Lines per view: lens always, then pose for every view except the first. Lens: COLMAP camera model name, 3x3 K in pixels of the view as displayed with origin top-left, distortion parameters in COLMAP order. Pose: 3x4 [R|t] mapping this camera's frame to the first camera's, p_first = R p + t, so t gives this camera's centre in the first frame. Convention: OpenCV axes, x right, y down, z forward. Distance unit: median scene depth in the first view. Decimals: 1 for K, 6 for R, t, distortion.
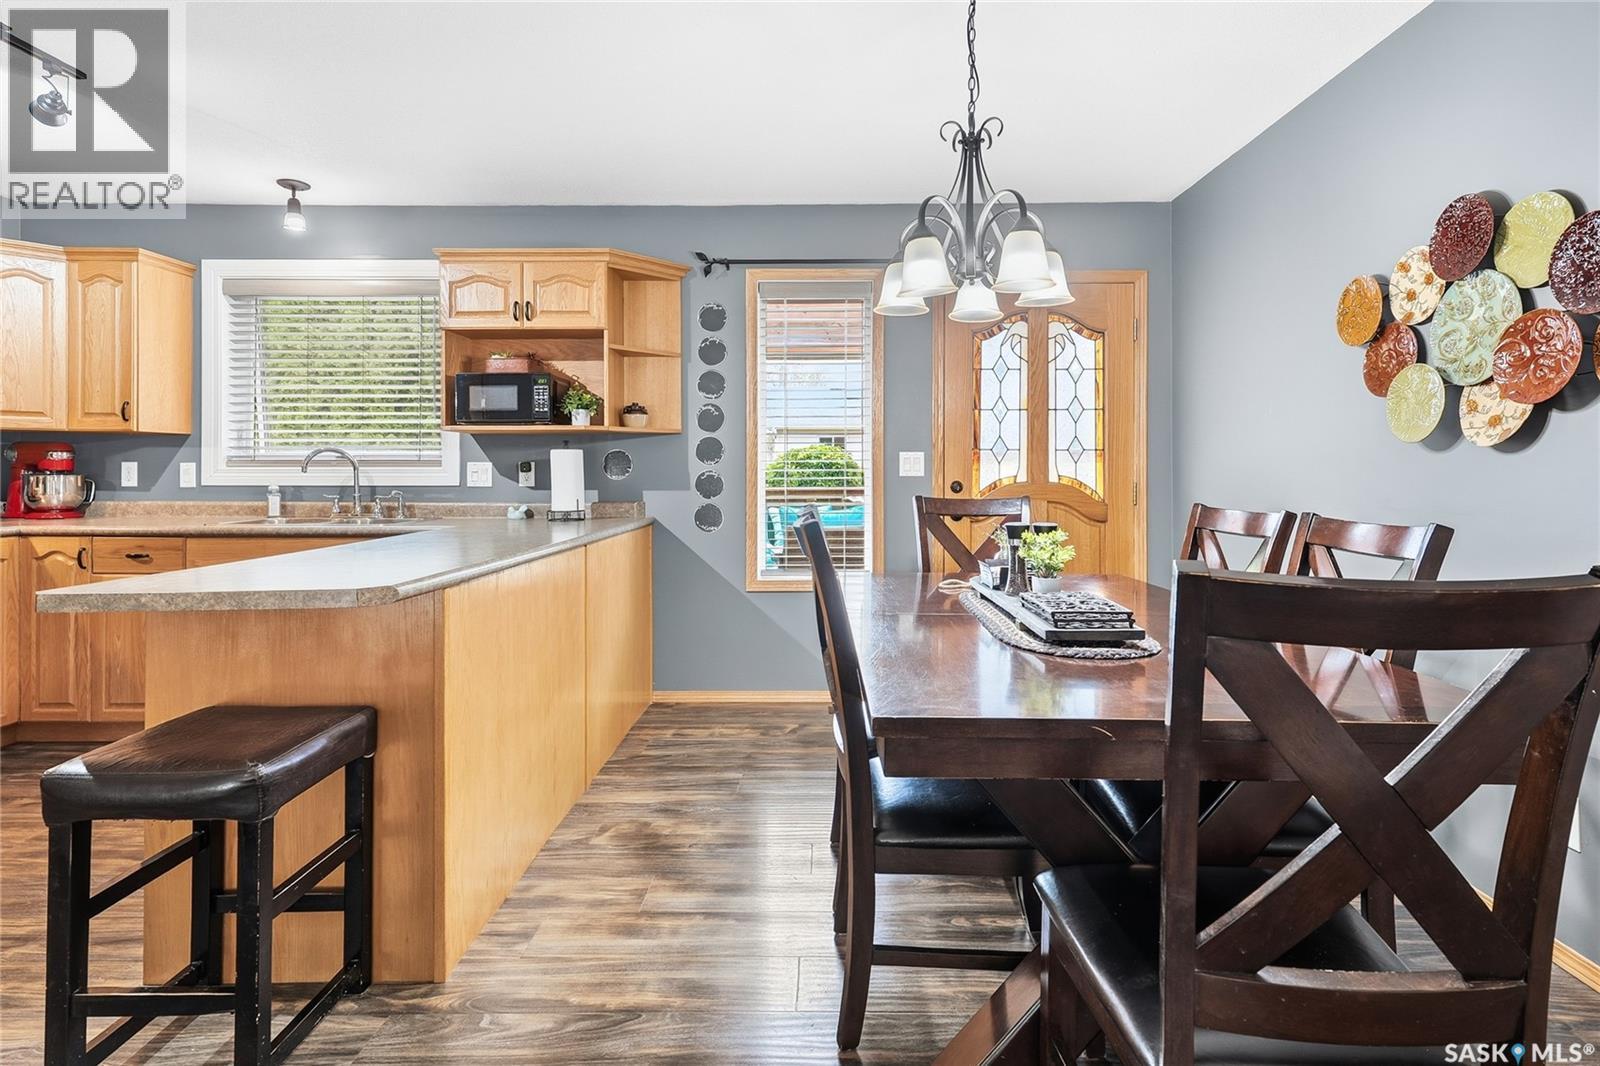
lens RADIAL K [[799.0, 0, 817.6], [0, 799.0, 471.8], [0, 0, 1]] dist [0.017864, -0.001653]
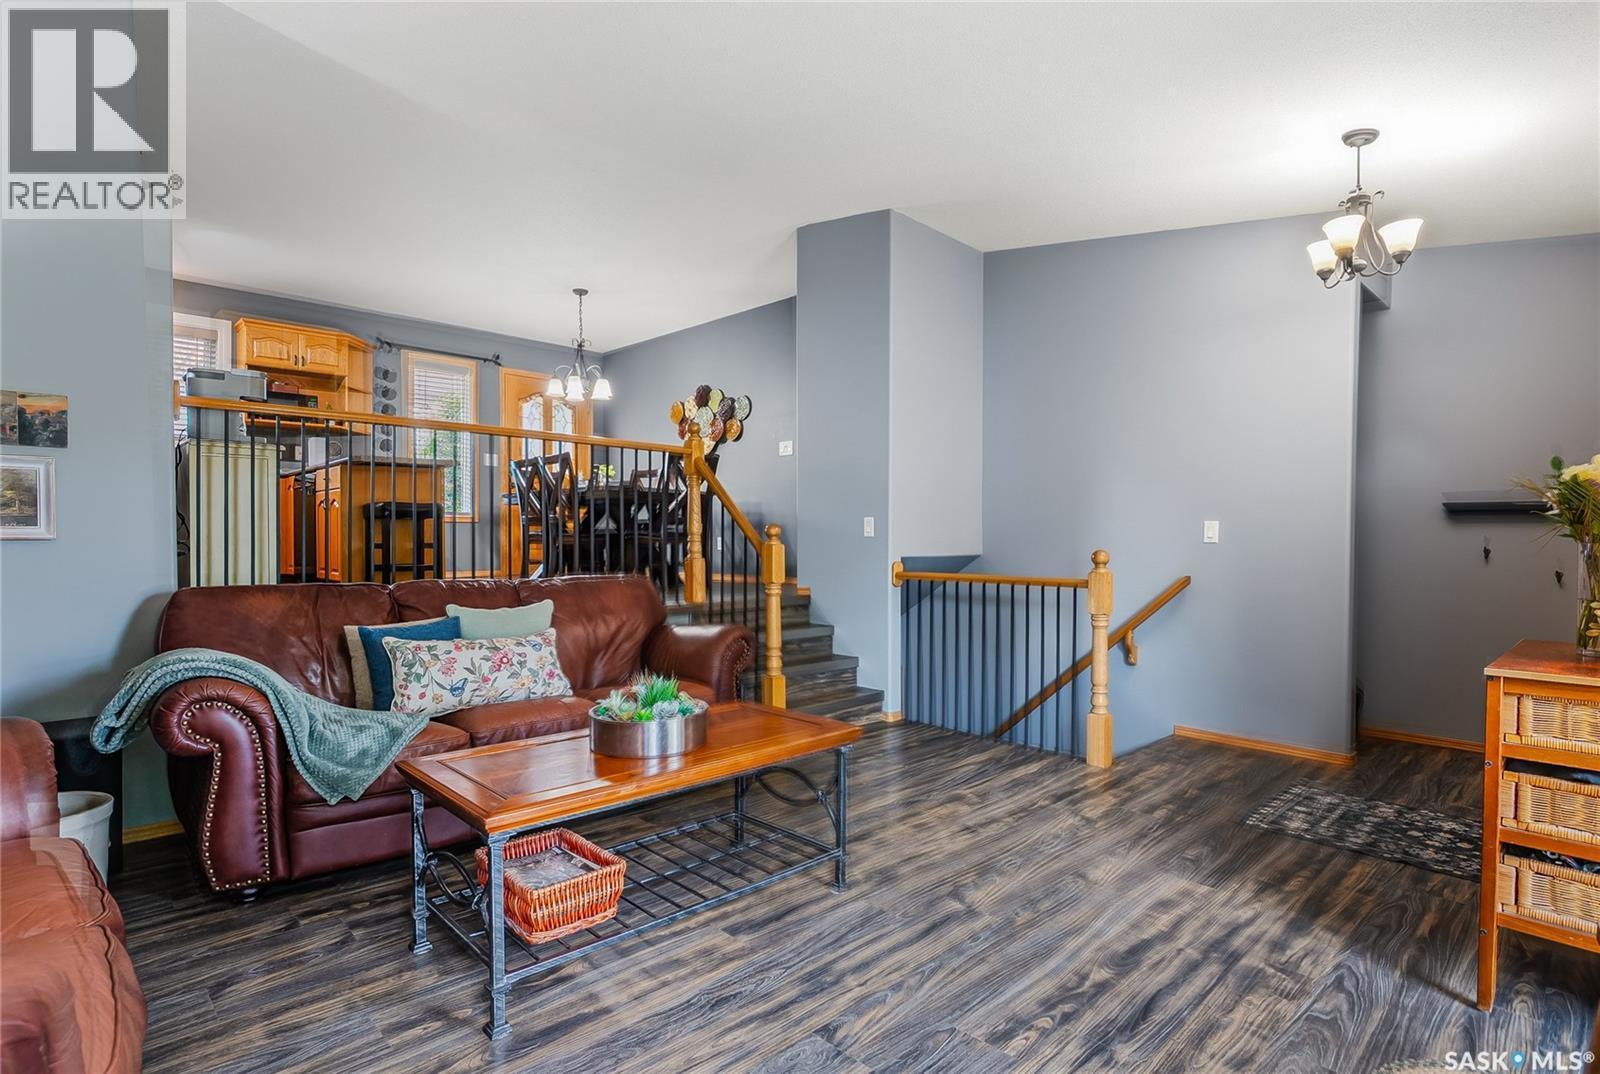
lens RADIAL K [[843.3, 0, 790.2], [0, 843.3, 544.1], [0, 0, 1]] dist [-0.006593, 0.000084]
pose [[0.704287, -0.005019, 0.709897, -0.920127], [0.000003, 0.999975, 0.007067, 0.199297], [-0.709915, -0.004976, 0.704270, -1.114035]]
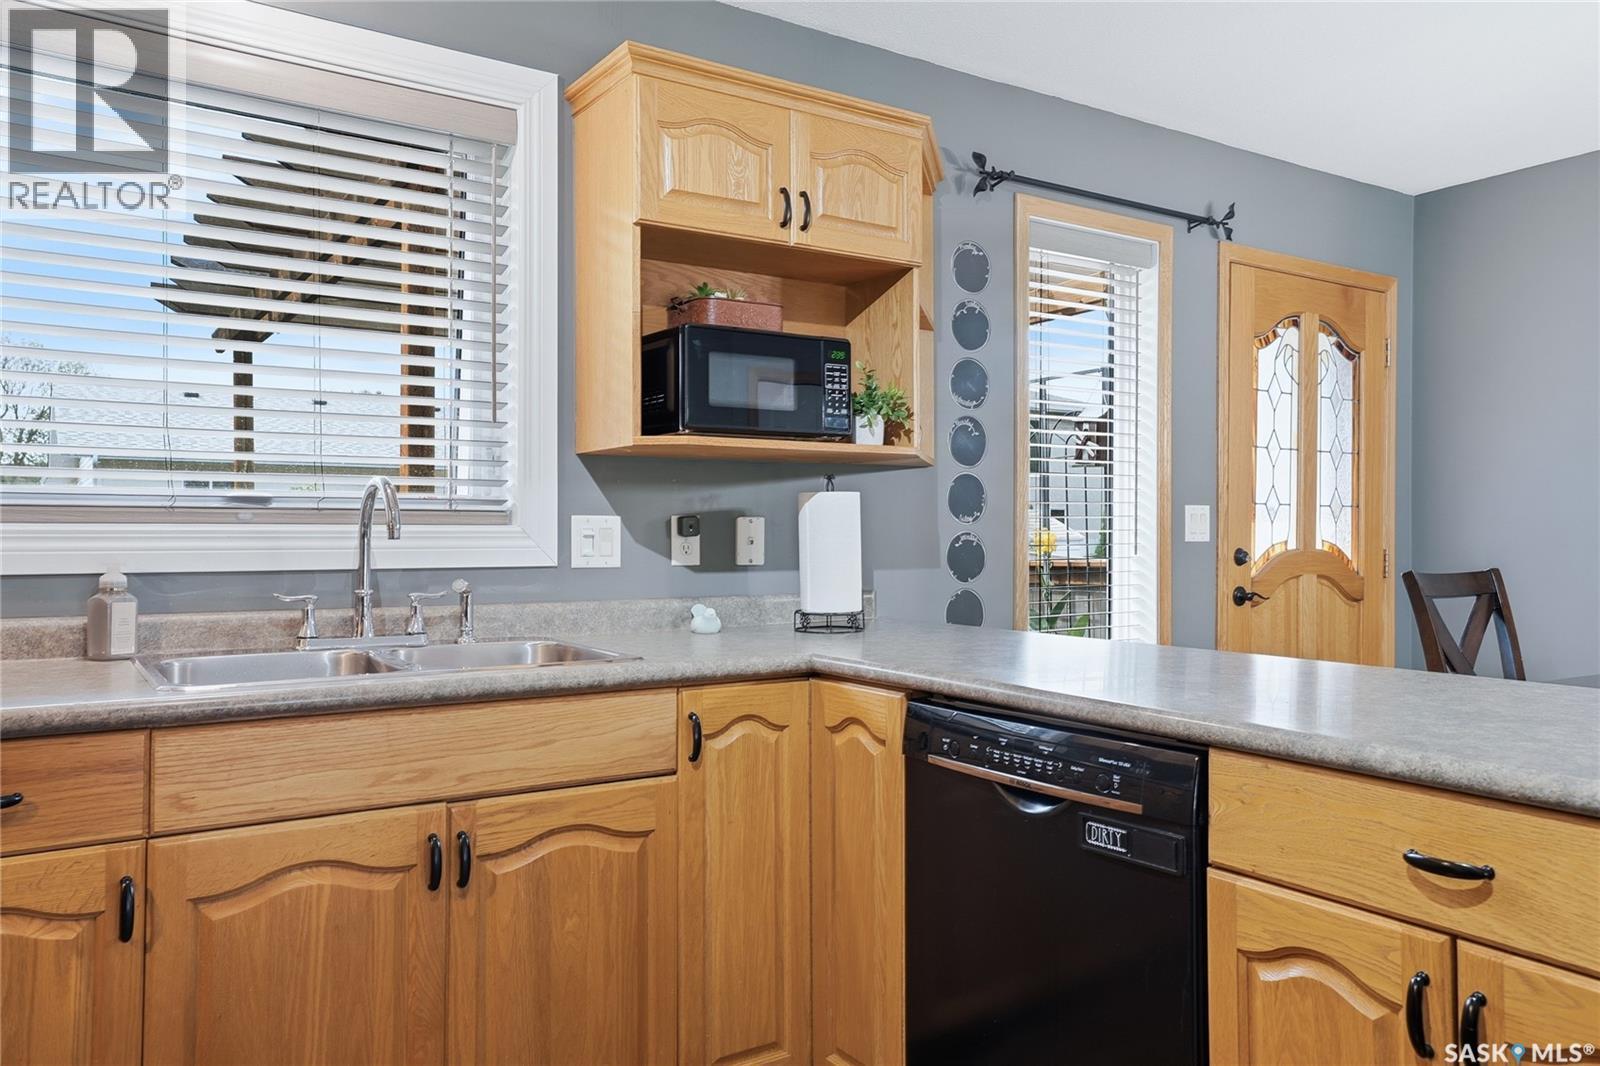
lens RADIAL K [[1192.0, 0, 813.2], [0, 1192.0, 534.2], [0, 0, 1]] dist [0.004464, 0.021712]
pose [[0.817672, -0.001032, 0.575683, -0.762986], [0.001631, 0.999999, -0.000524, -0.000450], [-0.575682, 0.001368, 0.817673, 0.384797]]
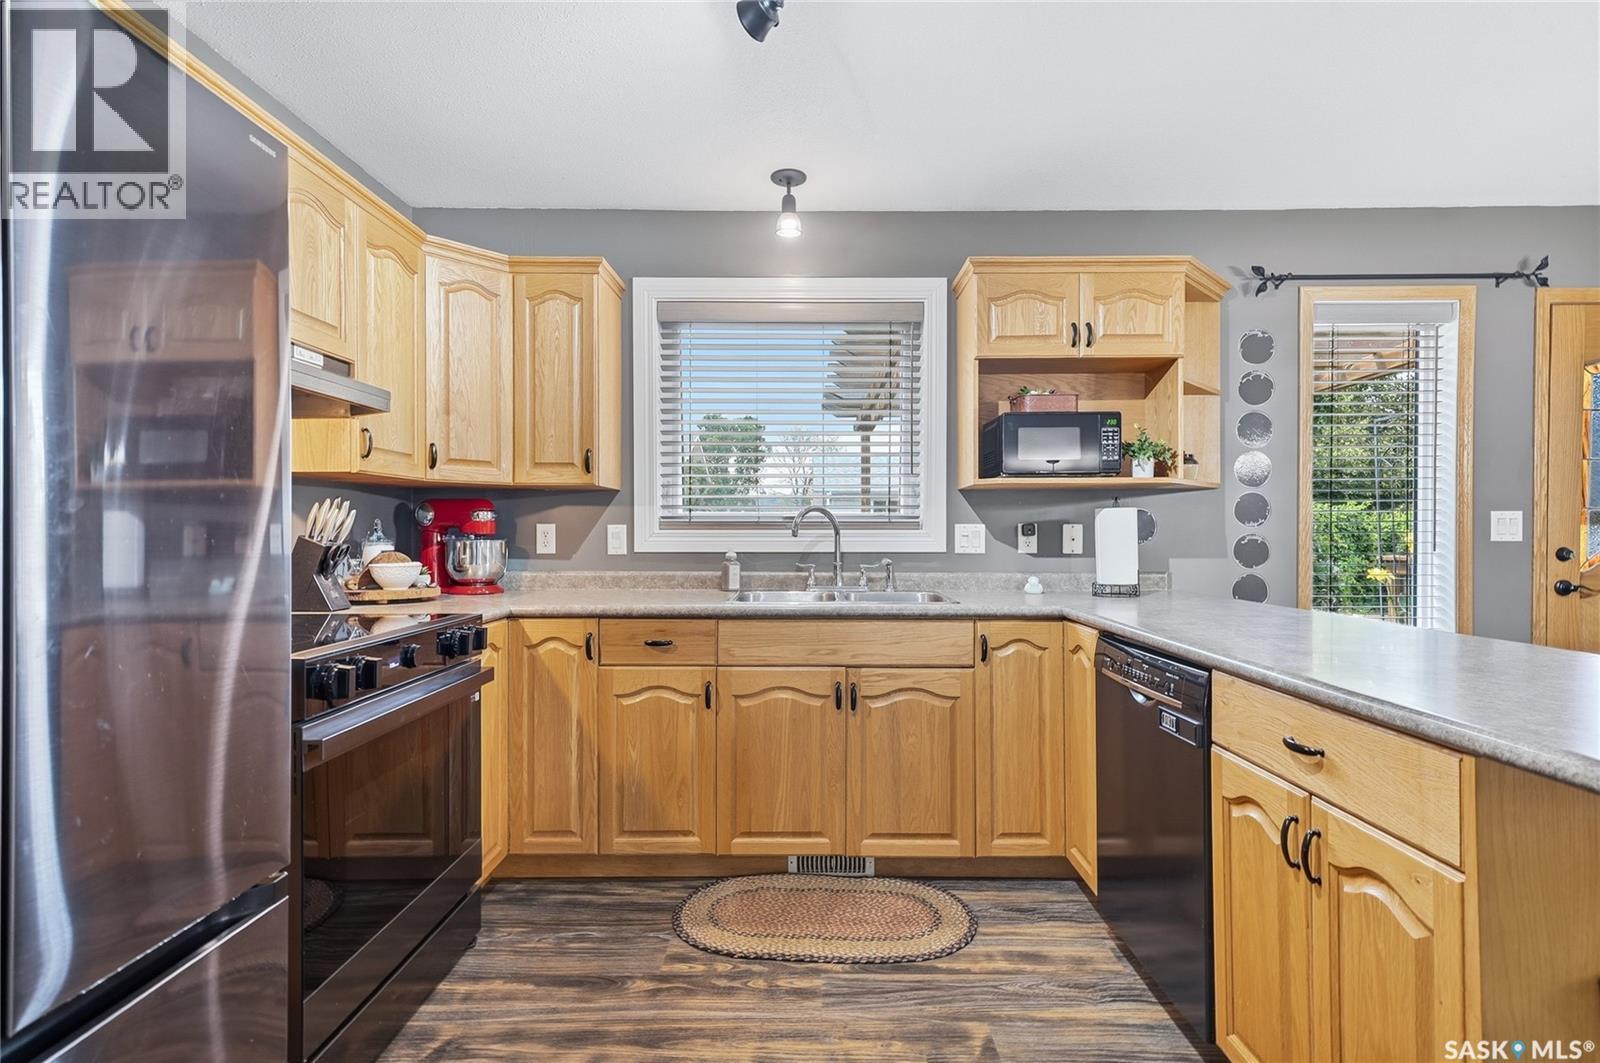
lens RADIAL K [[799.0, 0, 804.9], [0, 799.0, 535.2], [0, 0, 1]] dist [0.017864, -0.001653]
pose [[0.999854, -0.000180, 0.017101, -0.642705], [0.000184, 1.000000, -0.000202, -0.000280], [-0.017101, 0.000206, 0.999854, 0.199173]]
